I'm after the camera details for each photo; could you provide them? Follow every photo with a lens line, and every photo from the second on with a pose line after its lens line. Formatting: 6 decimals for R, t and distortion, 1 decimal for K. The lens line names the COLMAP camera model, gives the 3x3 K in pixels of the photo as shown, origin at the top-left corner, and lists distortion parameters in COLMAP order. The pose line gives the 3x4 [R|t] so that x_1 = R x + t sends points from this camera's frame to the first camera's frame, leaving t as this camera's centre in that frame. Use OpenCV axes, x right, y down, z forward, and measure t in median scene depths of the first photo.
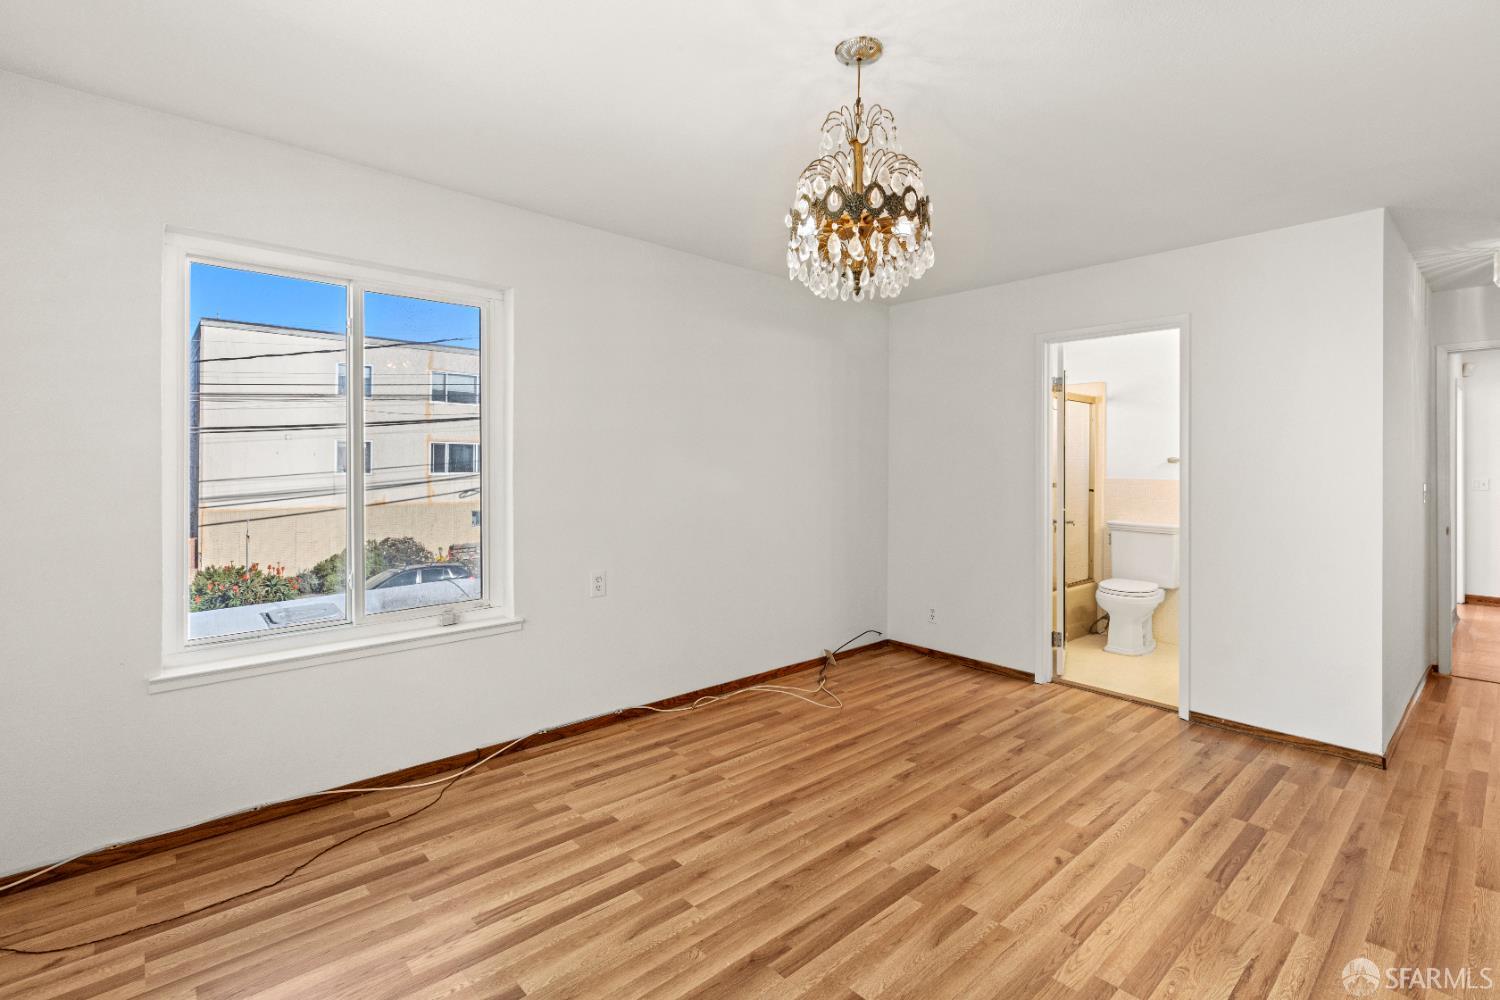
lens RADIAL K [[682.7, 0, 760.2], [0, 682.7, 468.6], [0, 0, 1]] dist [0.001632, 0.001322]
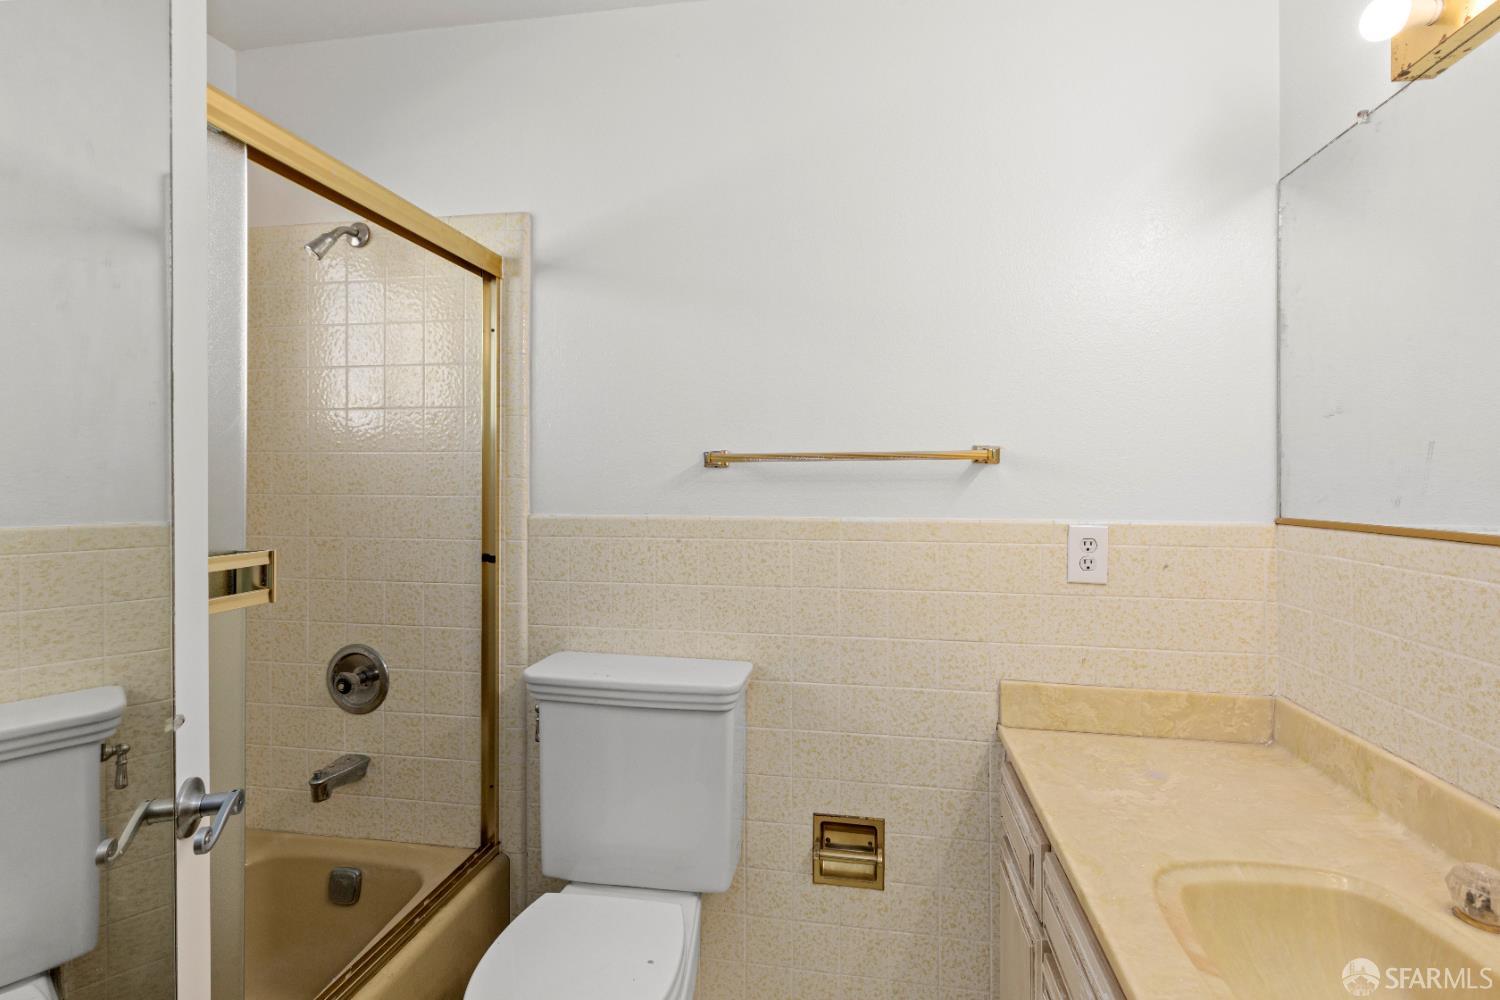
lens RADIAL K [[682.7, 0, 751.7], [0, 682.7, 500.8], [0, 0, 1]] dist [0.001632, 0.001322]
pose [[0.790925, -0.001057, 0.611913, 0.392593], [0.005397, 0.999972, -0.005249, 0.008424], [-0.611890, 0.007454, 0.790908, 0.688868]]
